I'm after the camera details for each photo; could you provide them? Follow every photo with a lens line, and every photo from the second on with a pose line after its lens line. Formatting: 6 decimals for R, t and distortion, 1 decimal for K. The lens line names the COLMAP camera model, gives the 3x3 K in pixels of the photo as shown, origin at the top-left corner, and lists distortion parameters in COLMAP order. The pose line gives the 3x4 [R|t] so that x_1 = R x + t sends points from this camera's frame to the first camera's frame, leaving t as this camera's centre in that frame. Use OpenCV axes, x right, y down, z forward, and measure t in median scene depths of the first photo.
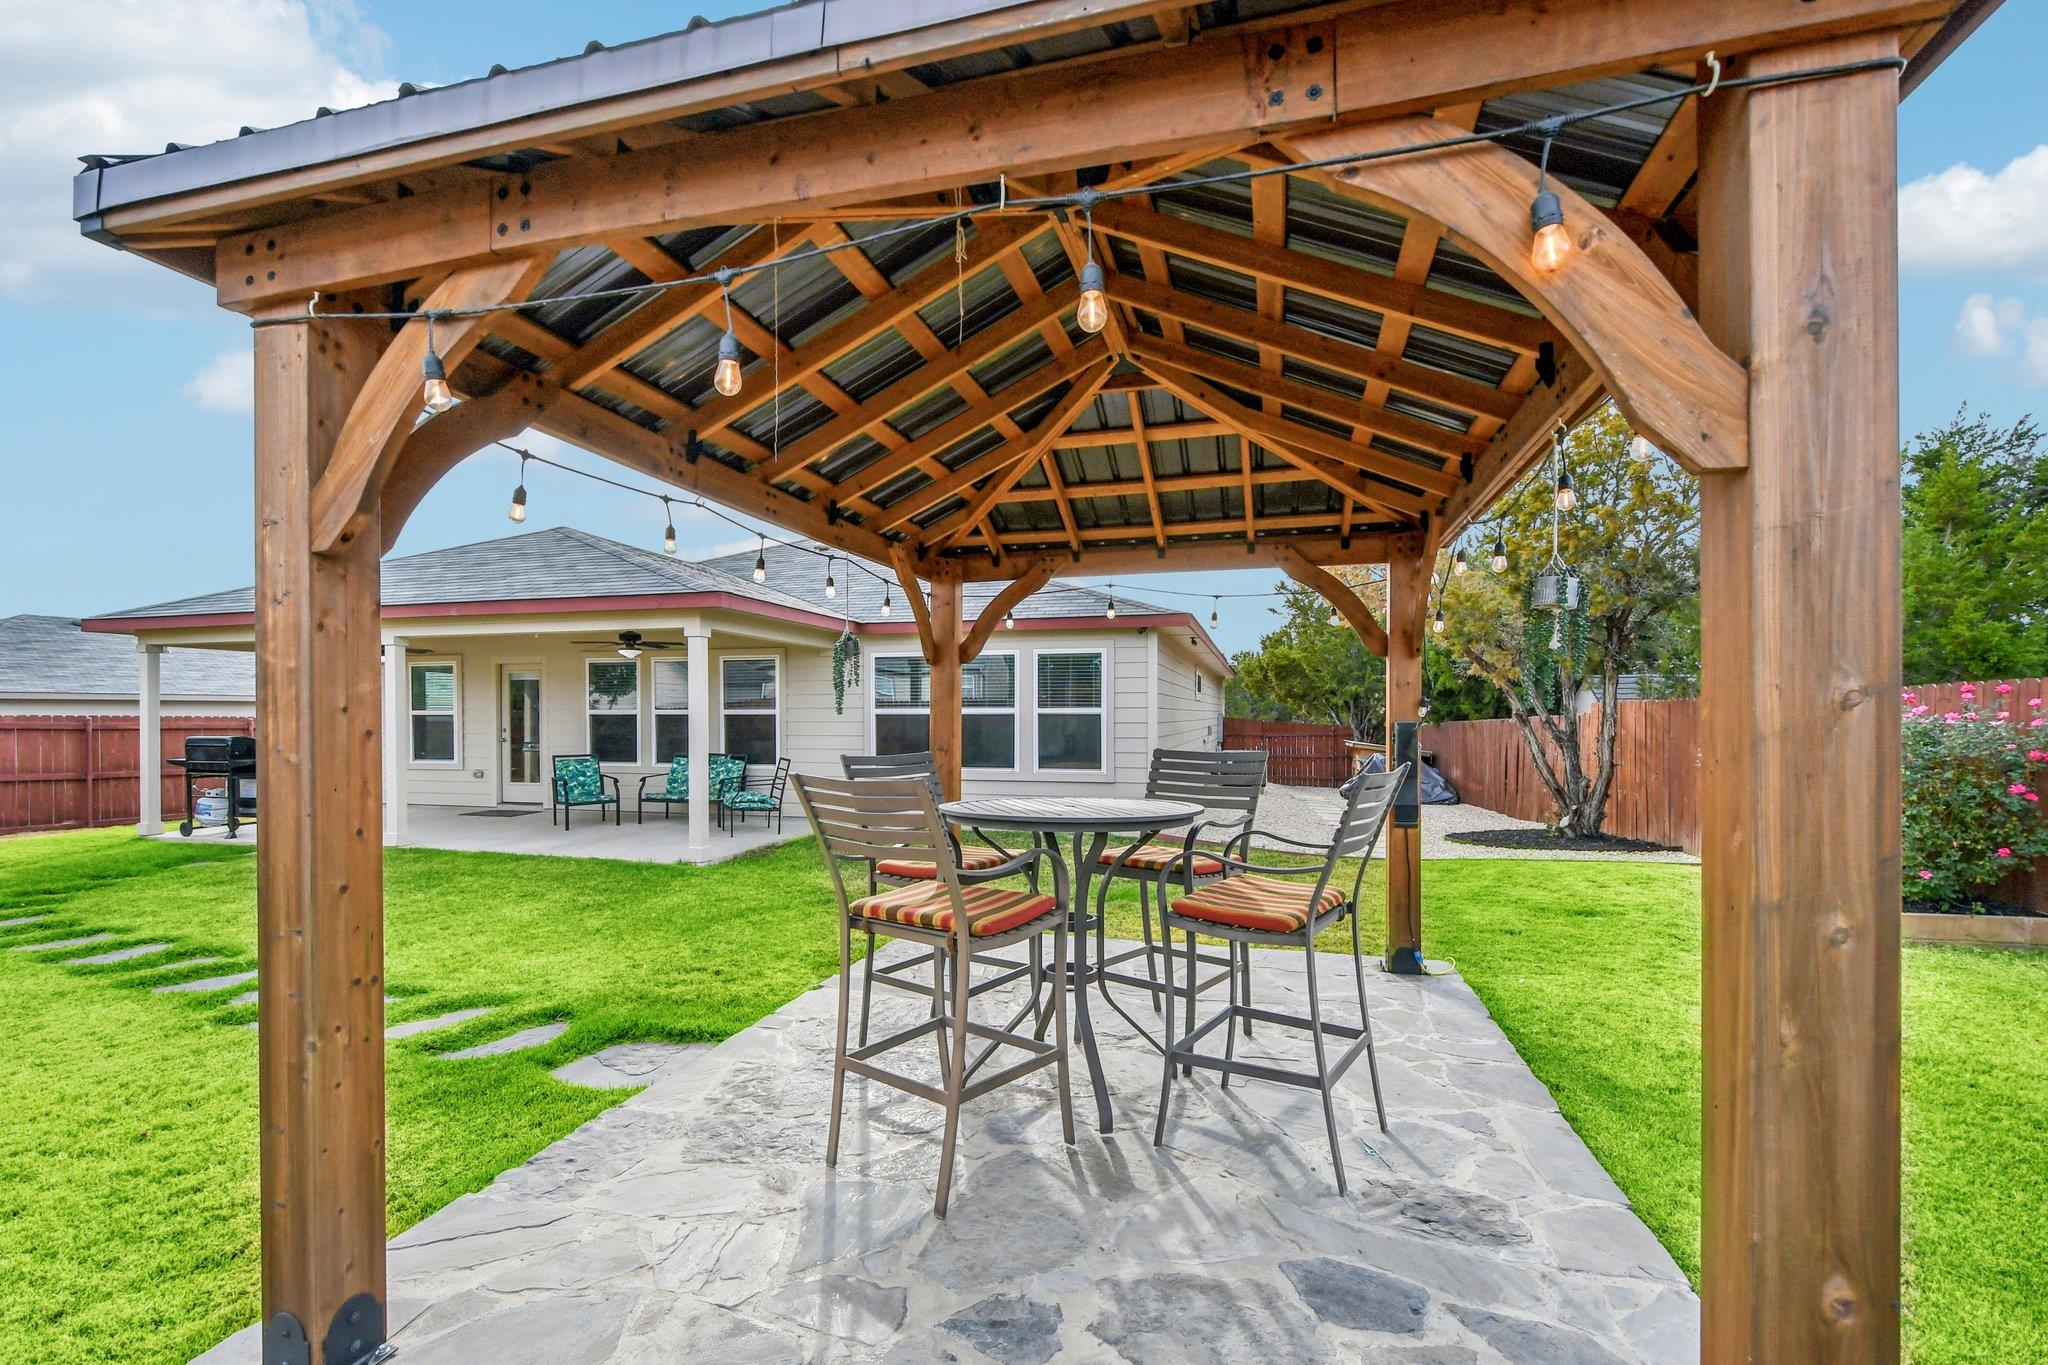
lens RADIAL K [[908.7, 0, 1024.4], [0, 908.7, 719.9], [0, 0, 1]] dist [0.000487, -0.000887]
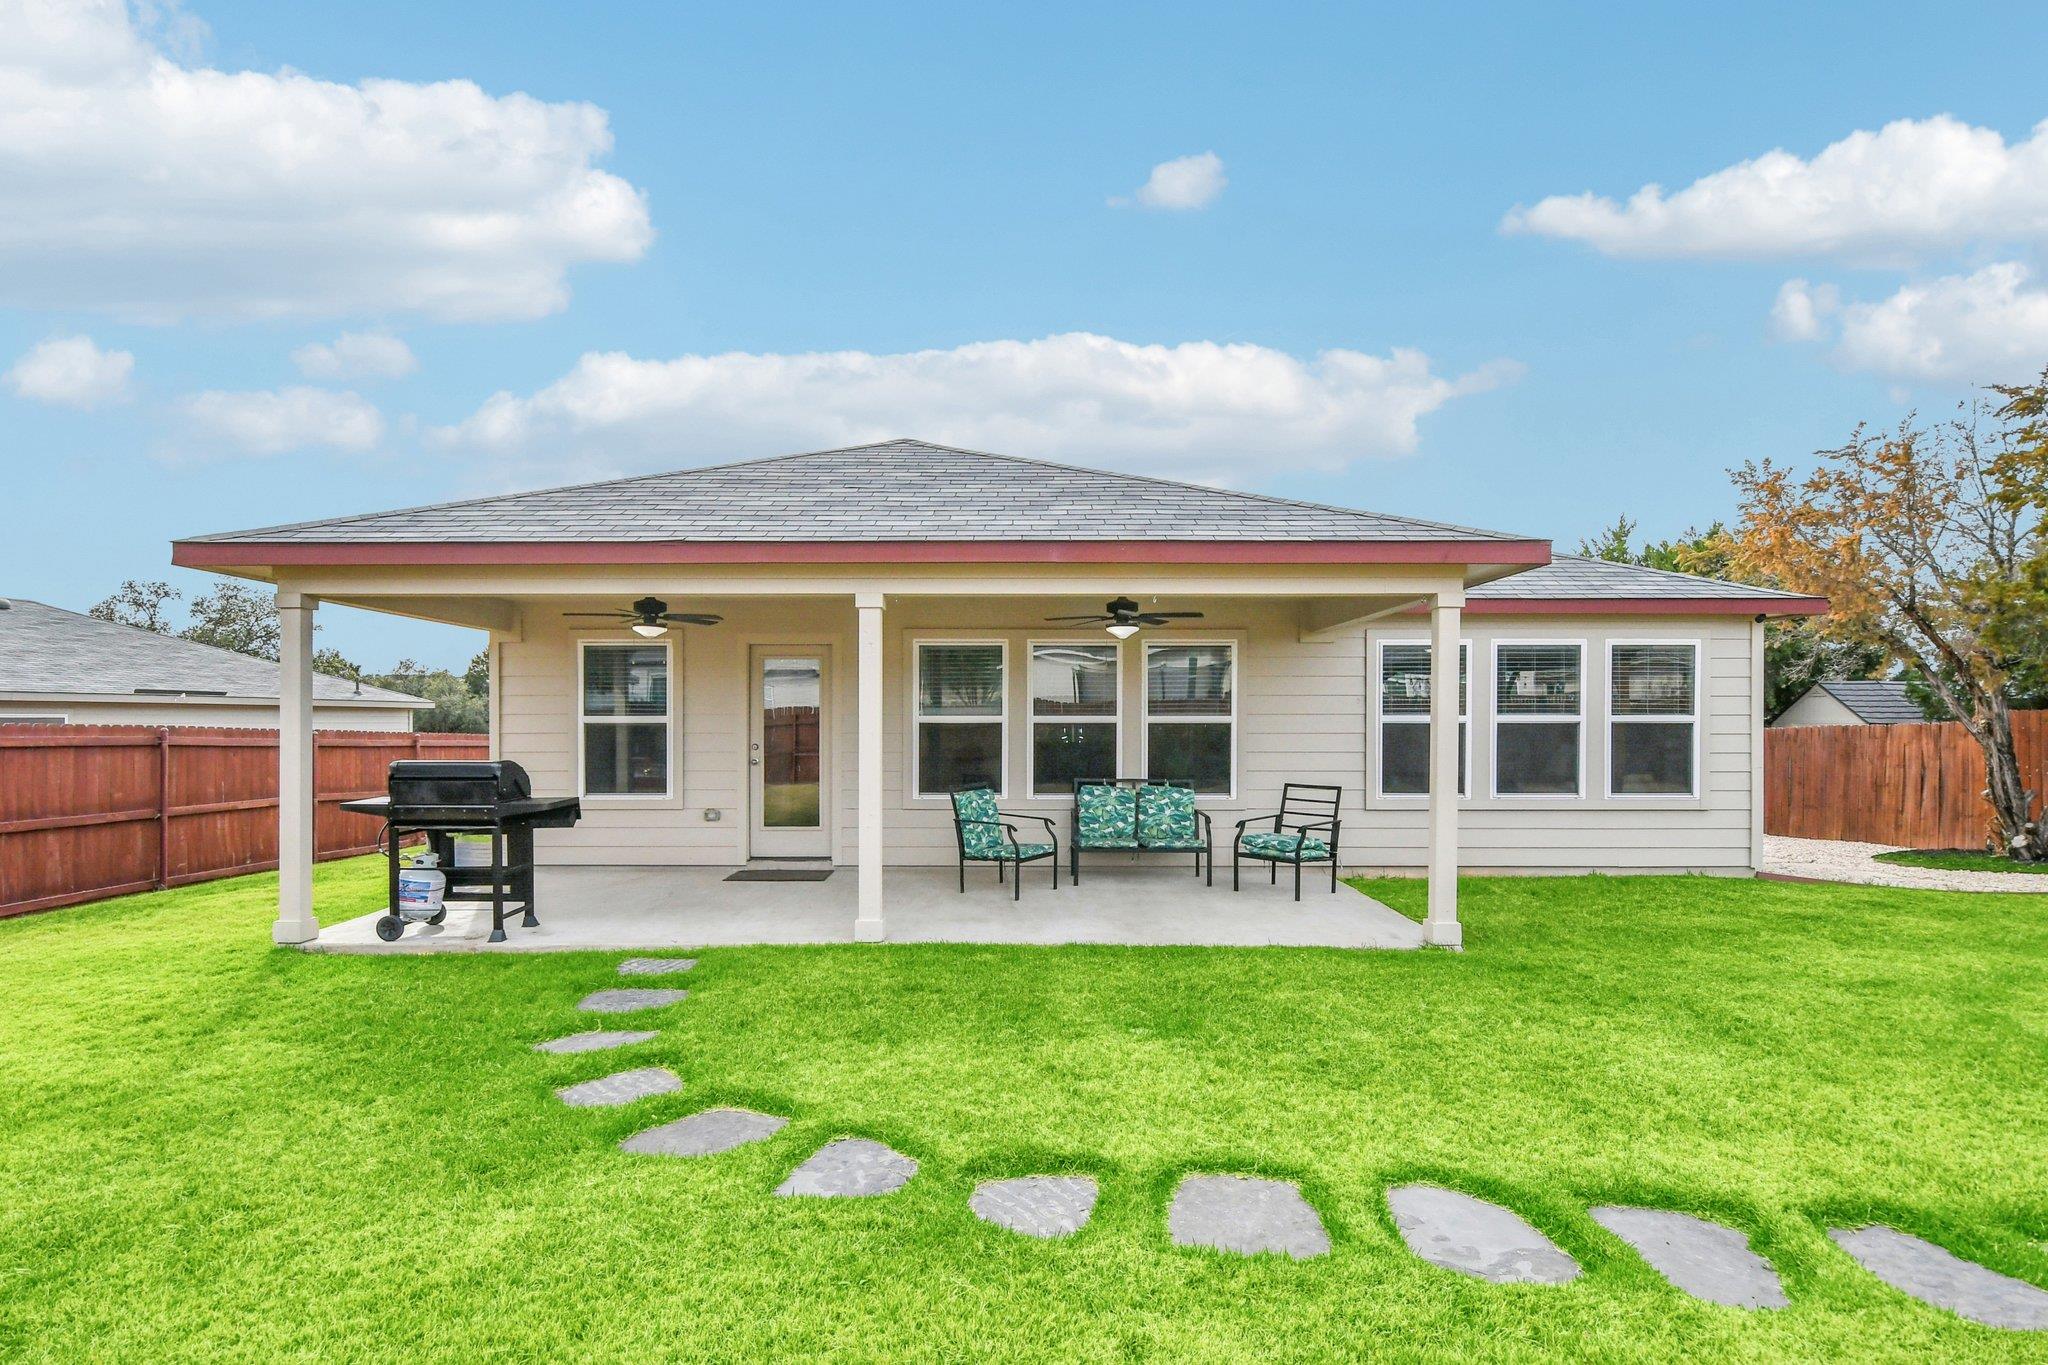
lens RADIAL K [[1127.0, 0, 962.5], [0, 1127.0, 728.8], [0, 0, 1]] dist [-0.003337, -0.000580]
pose [[0.958556, -0.000053, 0.284903, -0.713524], [0.000319, 1.000000, -0.000888, -0.000690], [-0.284903, 0.000942, 0.958556, 0.216050]]
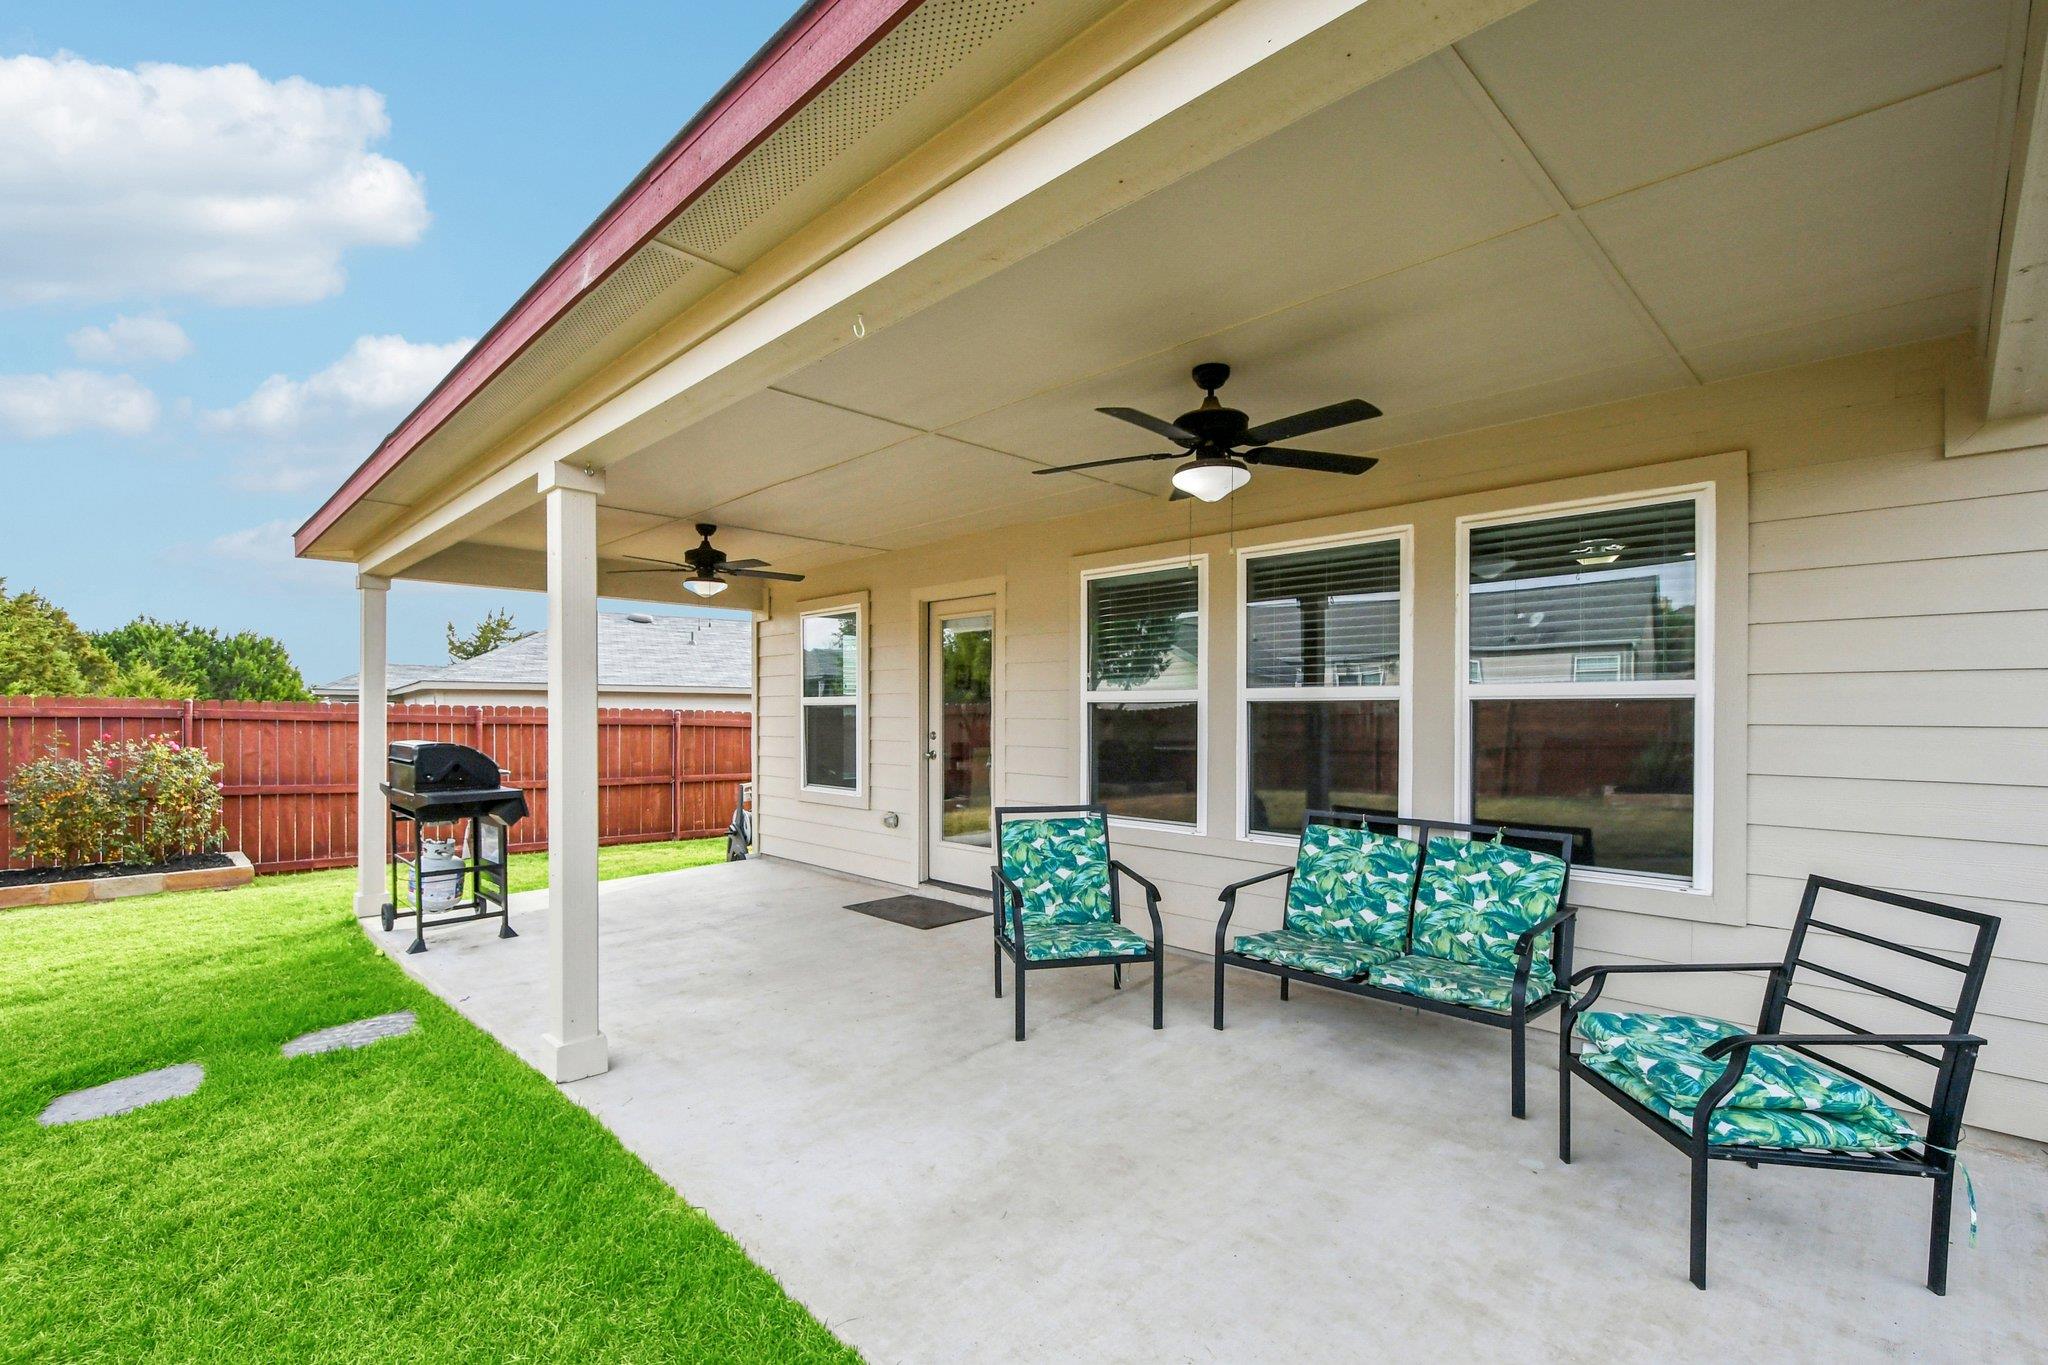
lens RADIAL K [[908.7, 0, 1024.4], [0, 908.7, 719.9], [0, 0, 1]] dist [0.000487, -0.000887]
pose [[0.867403, 0.008183, -0.497539, -0.308532], [-0.009219, 0.999957, 0.000374, 0.002396], [0.497521, 0.004263, 0.867441, 0.651243]]
